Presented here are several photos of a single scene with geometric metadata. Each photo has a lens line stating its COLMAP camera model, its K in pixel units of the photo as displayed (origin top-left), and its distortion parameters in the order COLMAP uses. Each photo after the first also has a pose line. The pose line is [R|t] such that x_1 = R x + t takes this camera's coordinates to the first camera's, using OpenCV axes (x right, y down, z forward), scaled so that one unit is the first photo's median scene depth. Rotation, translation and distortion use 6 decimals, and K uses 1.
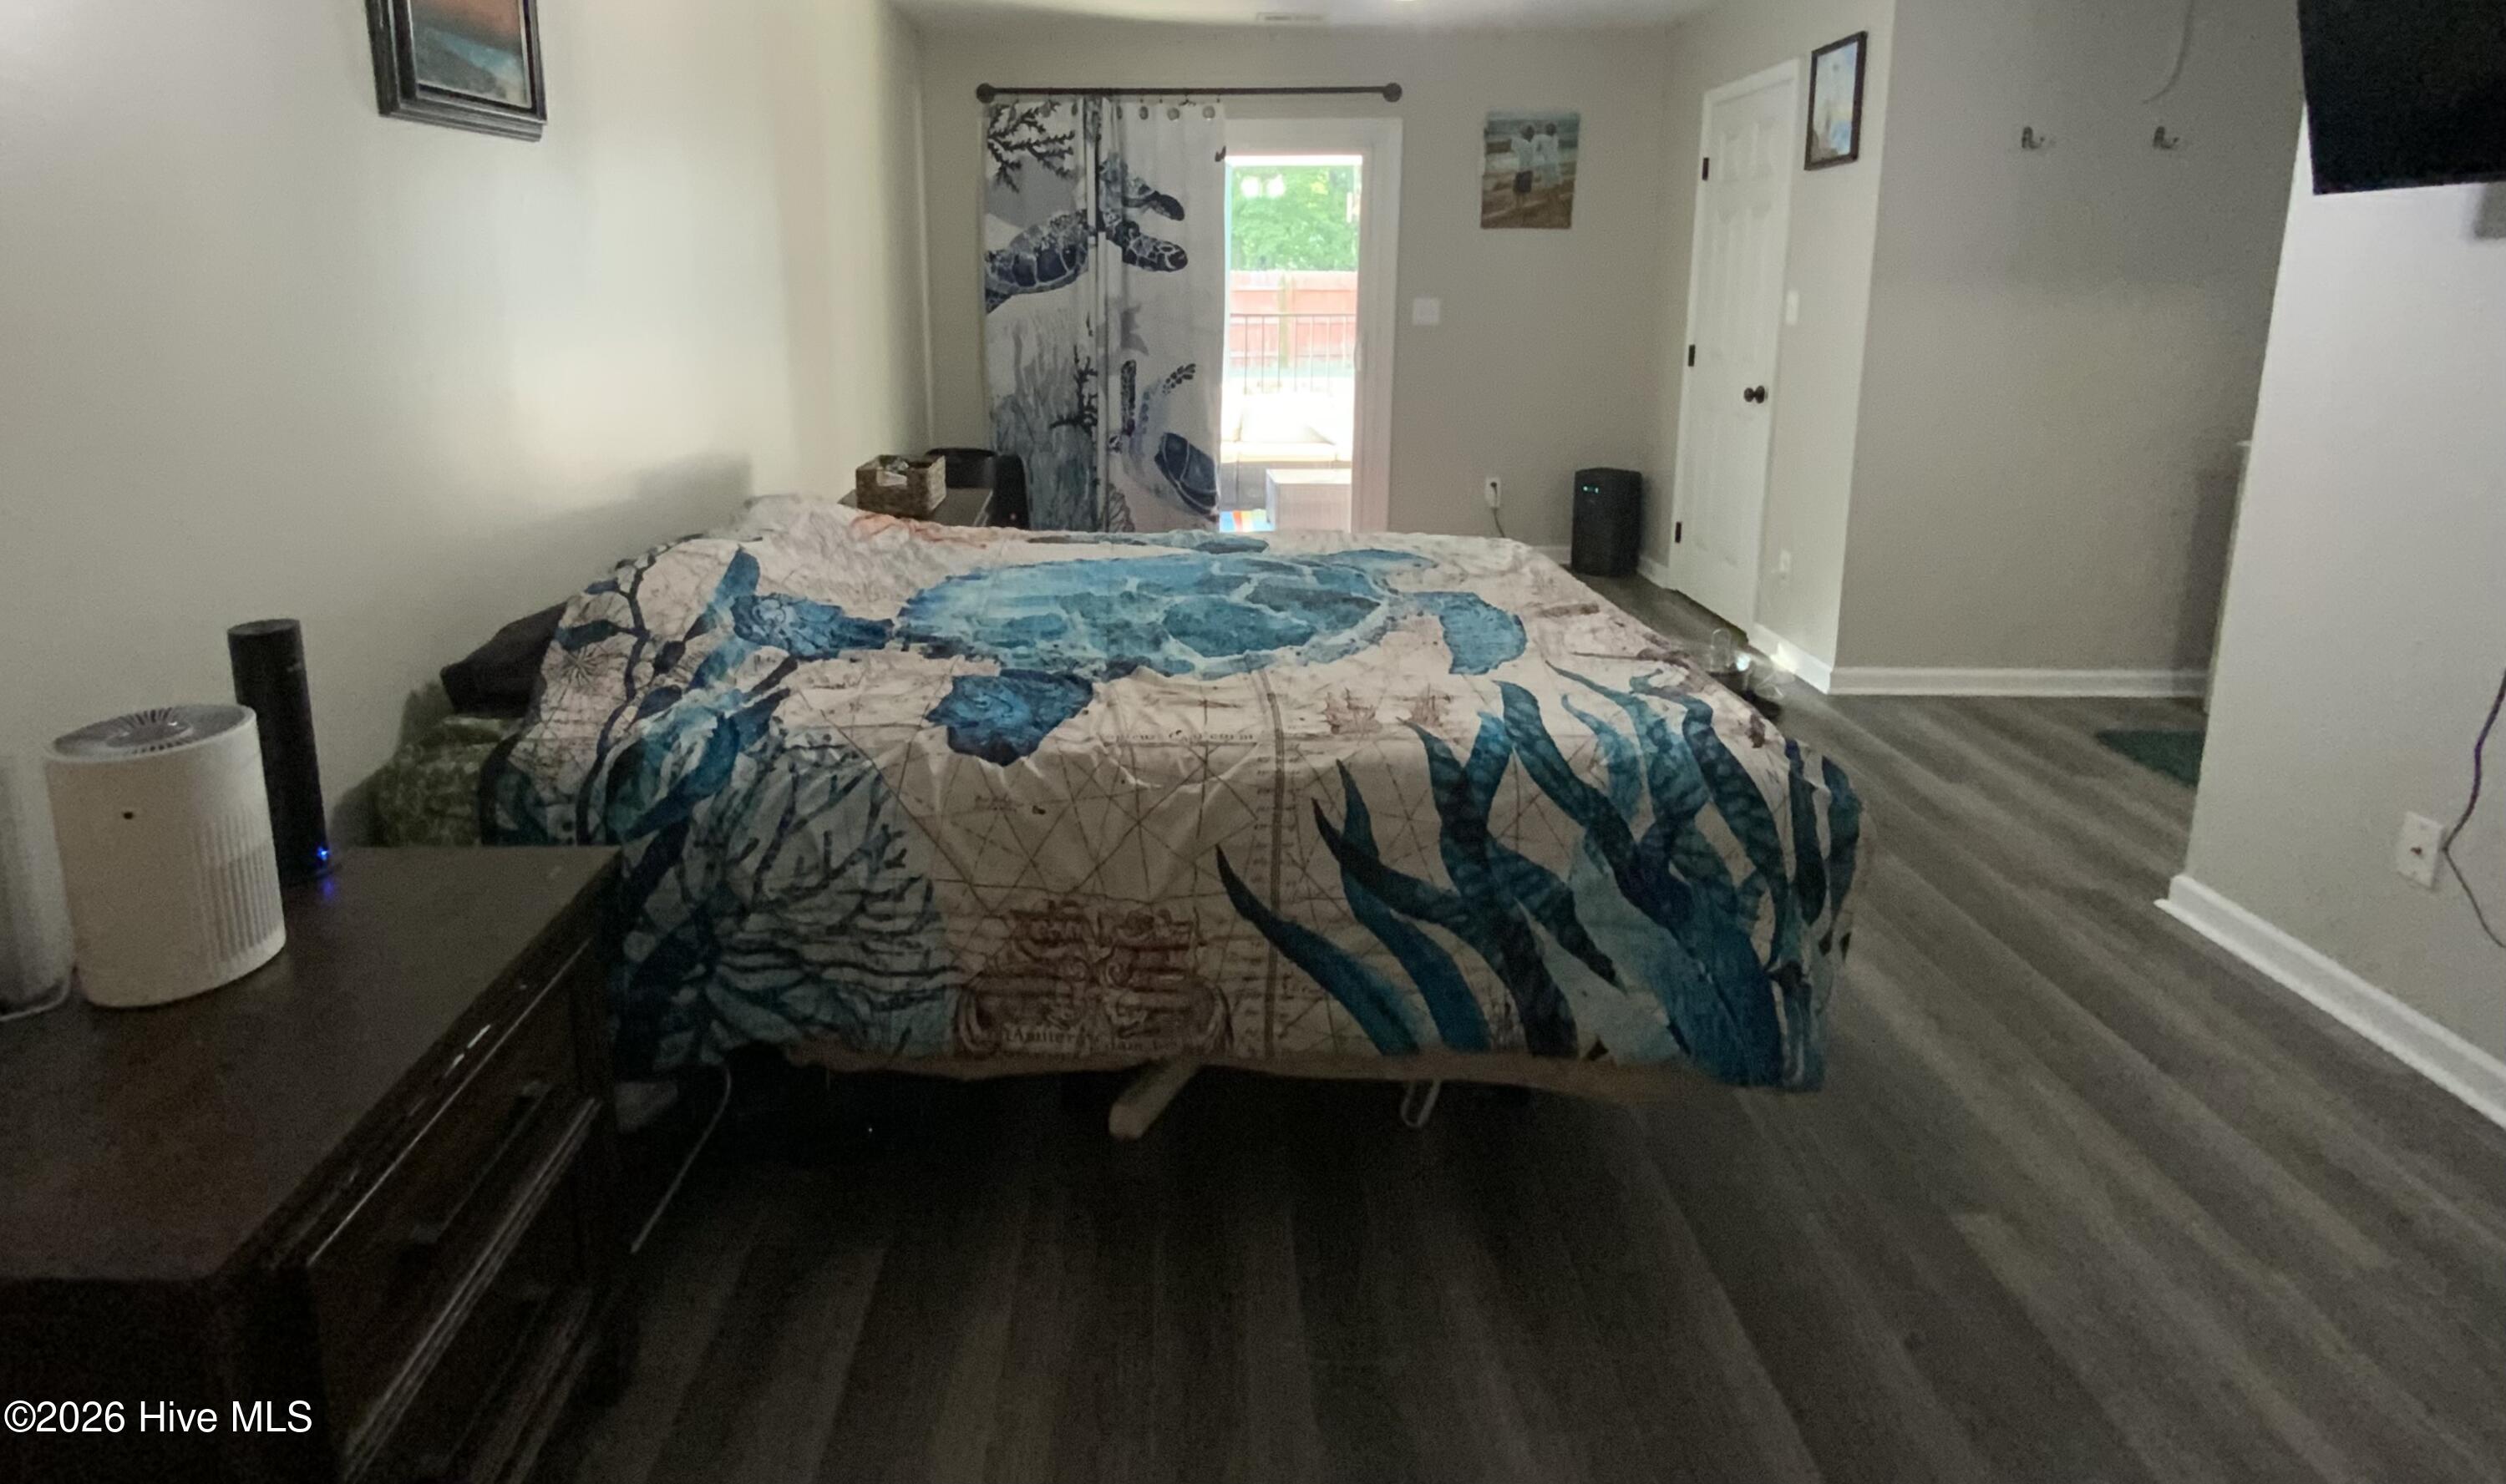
lens RADIAL K [[1239.3, 0, 1165.0], [0, 1239.3, 523.6], [0, 0, 1]] dist [0.038992, -0.040342]
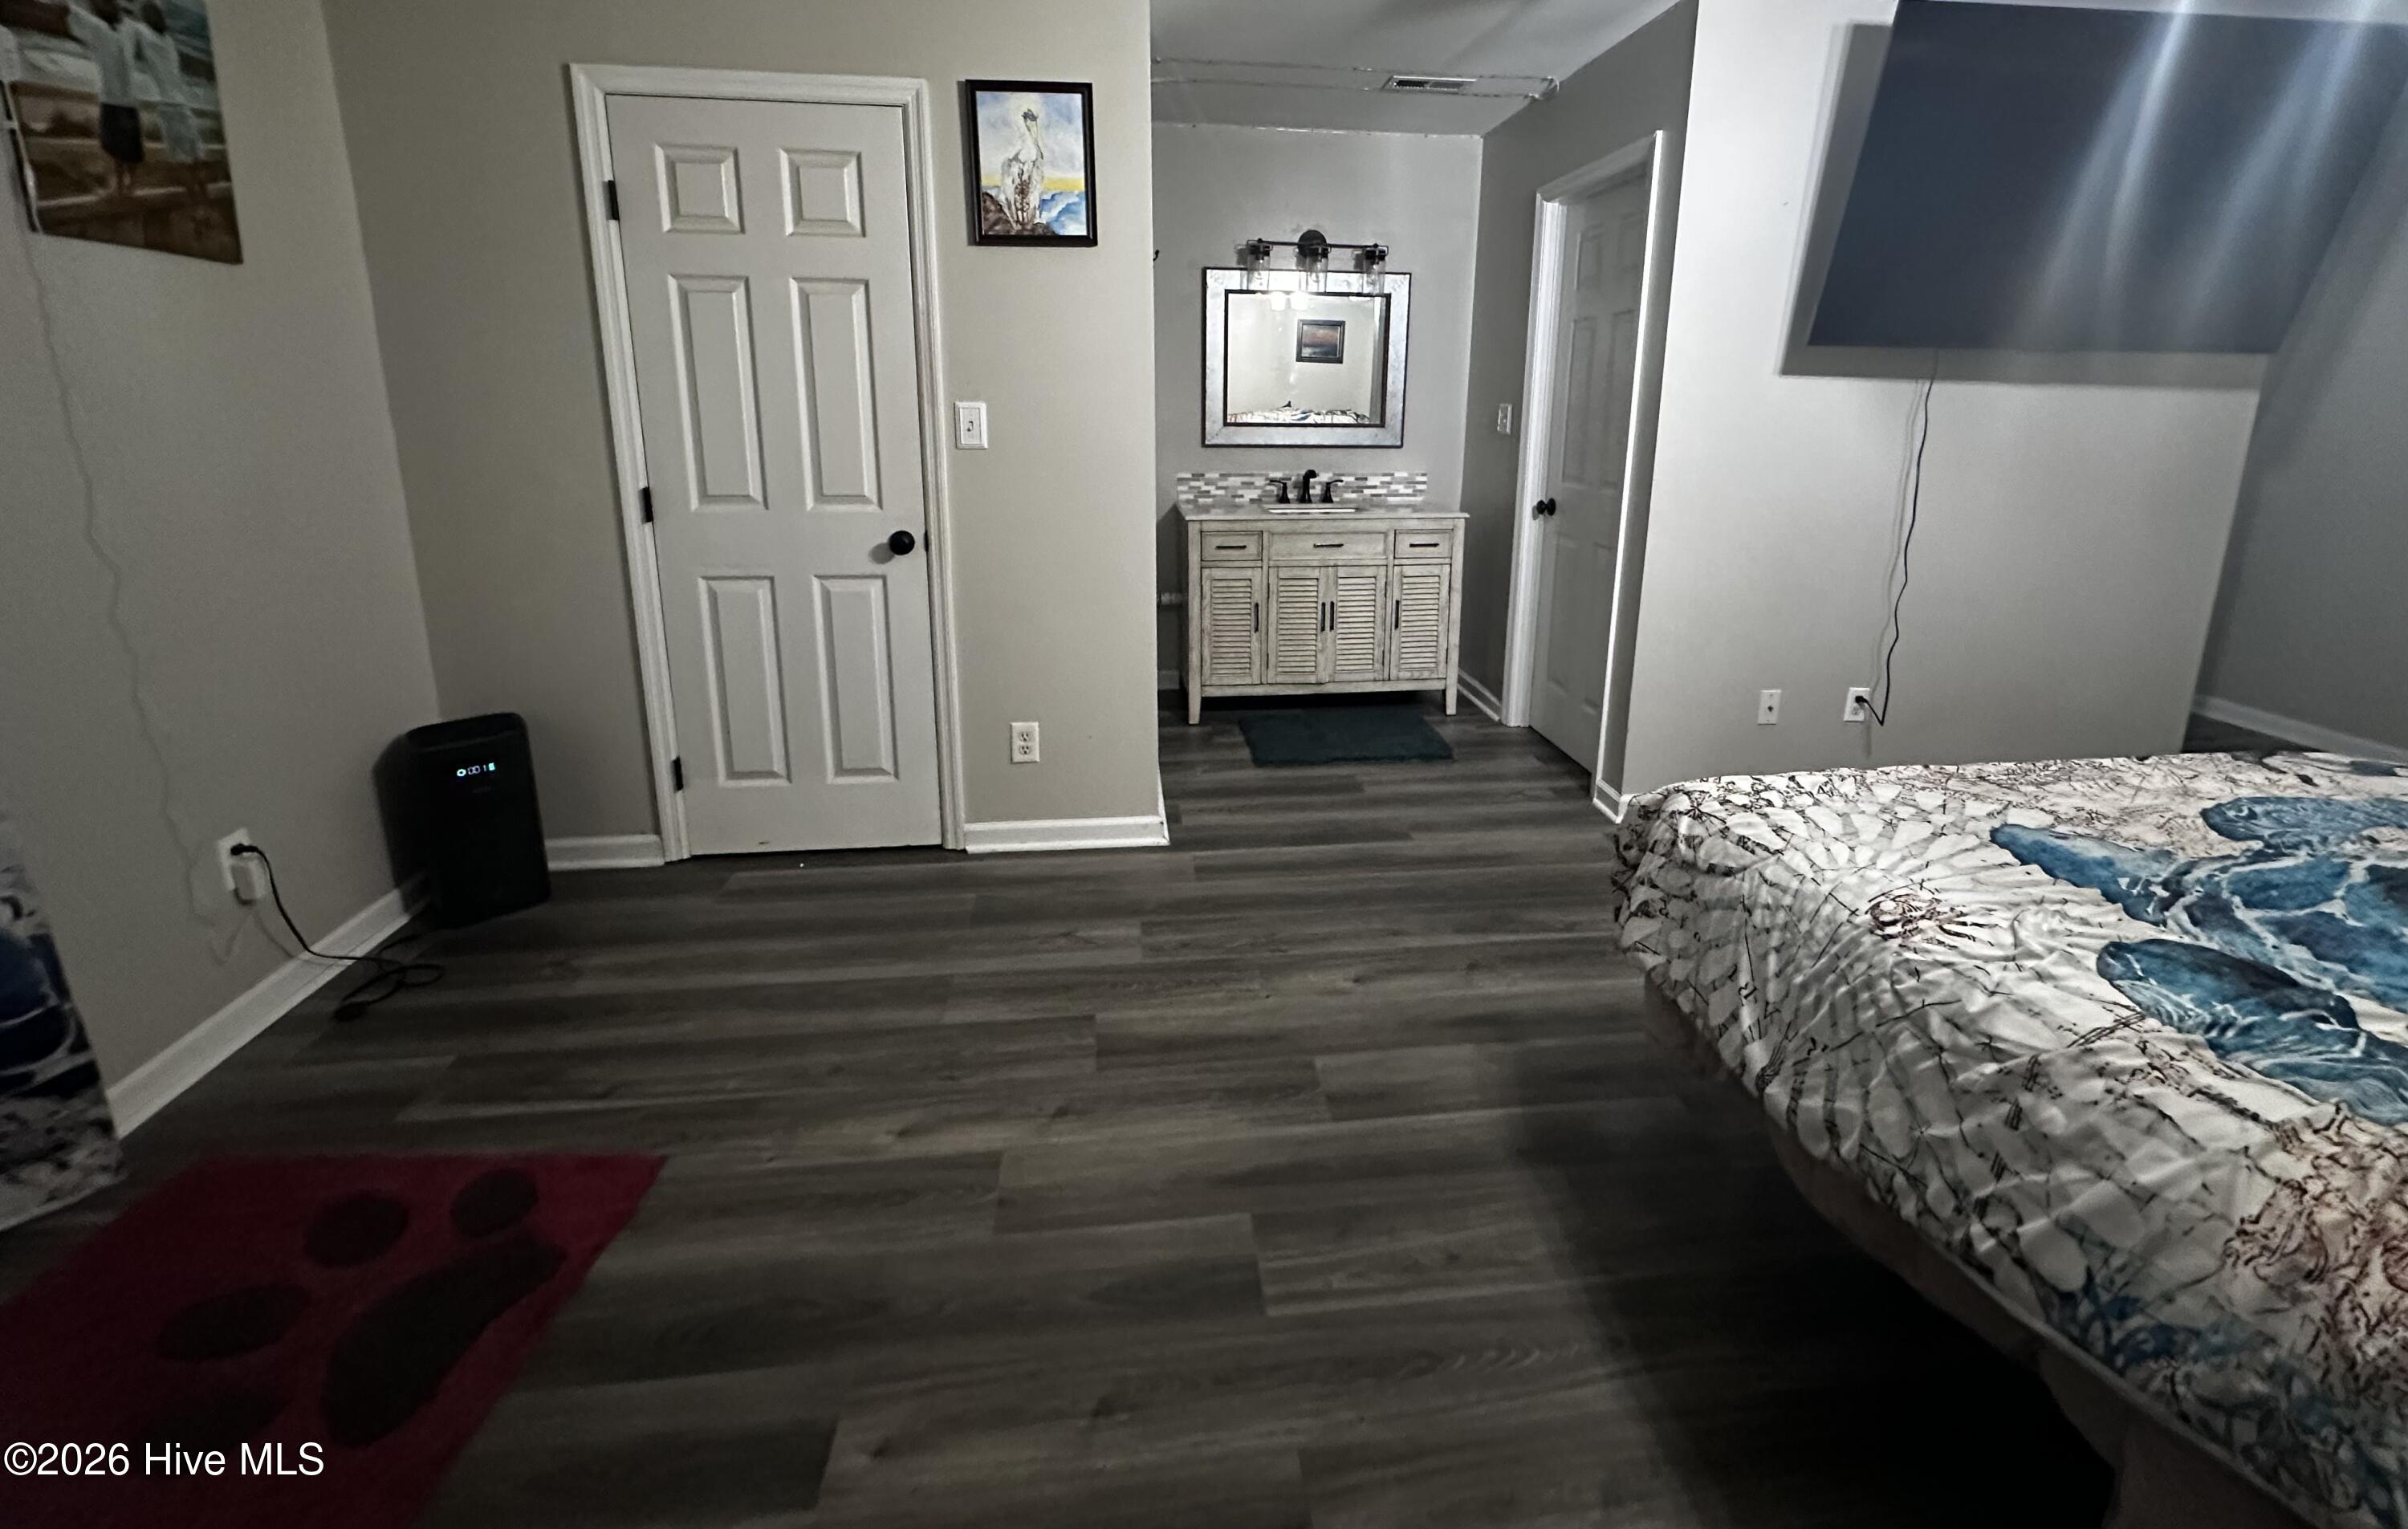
lens RADIAL K [[988.8, 0, 1233.1], [0, 988.8, 597.8], [0, 0, 1]] dist [-0.001145, 0.000194]
pose [[-0.138000, -0.203615, 0.969276, -0.326585], [0.177785, 0.957652, 0.226485, -0.450180], [-0.974345, 0.203578, -0.095956, 2.310748]]
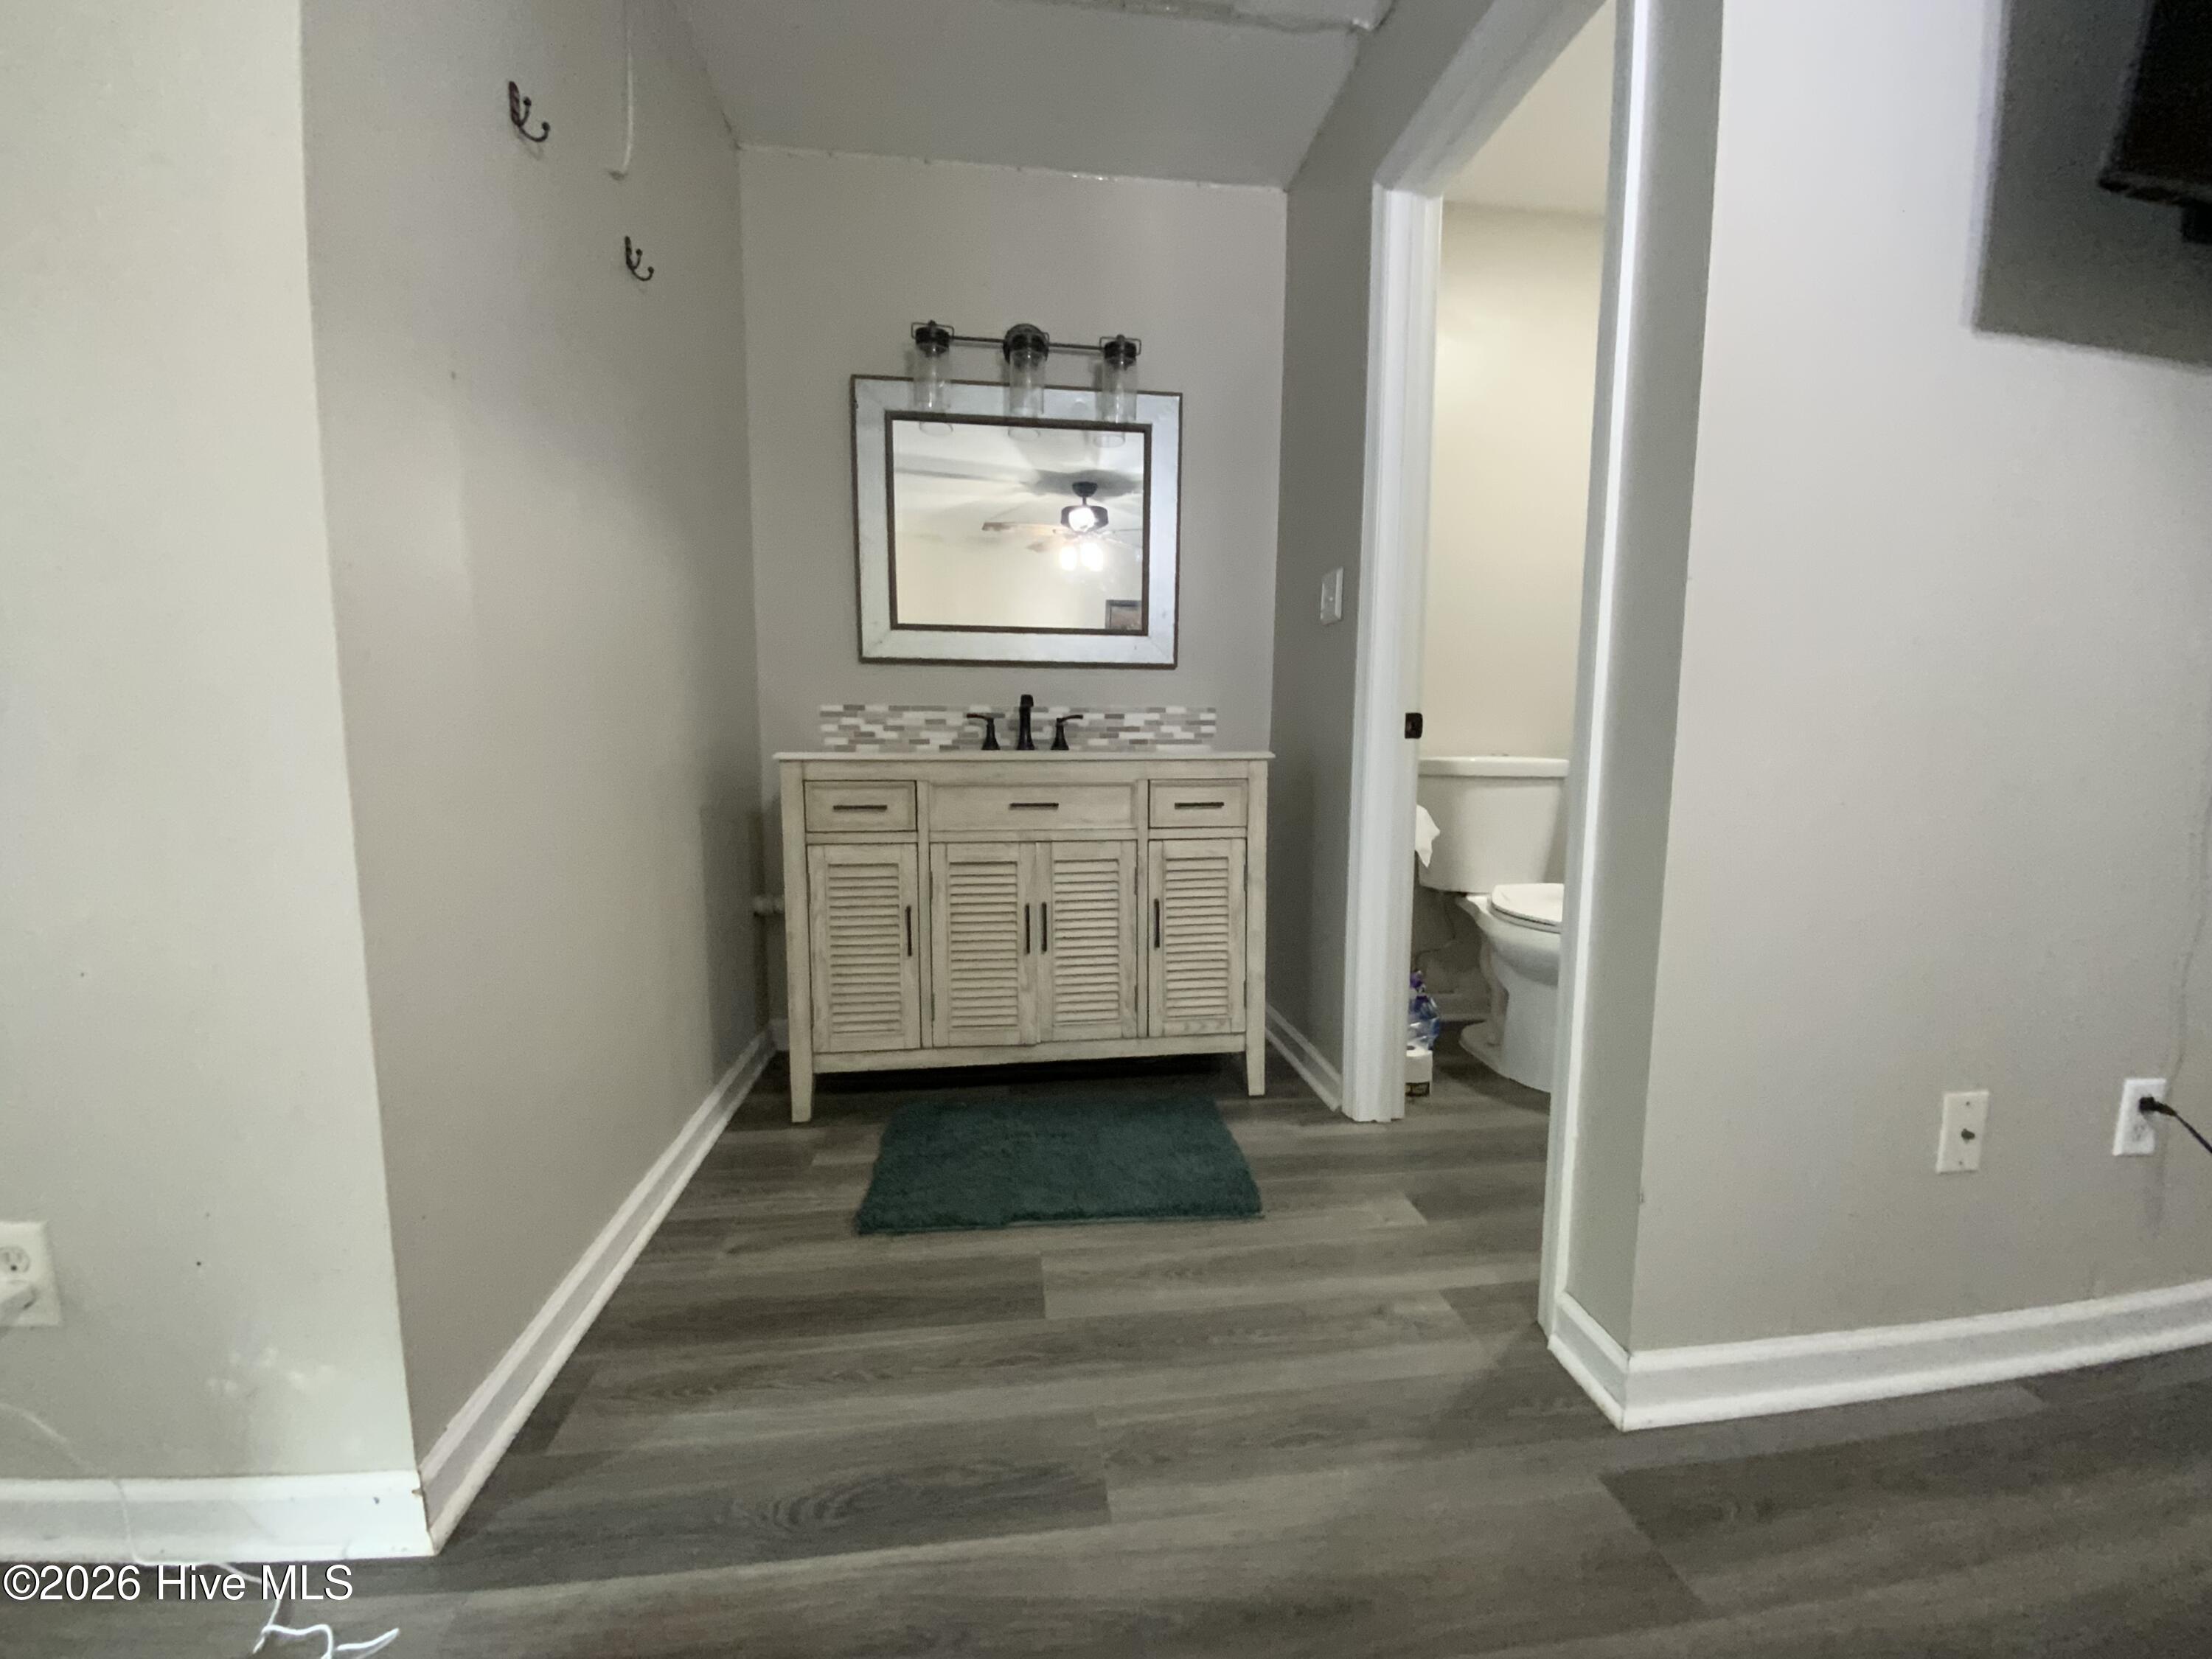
lens RADIAL K [[894.2, 0, 1106.0], [0, 894.2, 829.5], [0, 0, 1]] dist [0.030532, -0.021998]
pose [[-0.147393, -0.110033, 0.982939, 0.676504], [0.183701, 0.973456, 0.136517, -0.125926], [-0.971869, 0.200689, -0.123267, 1.914185]]
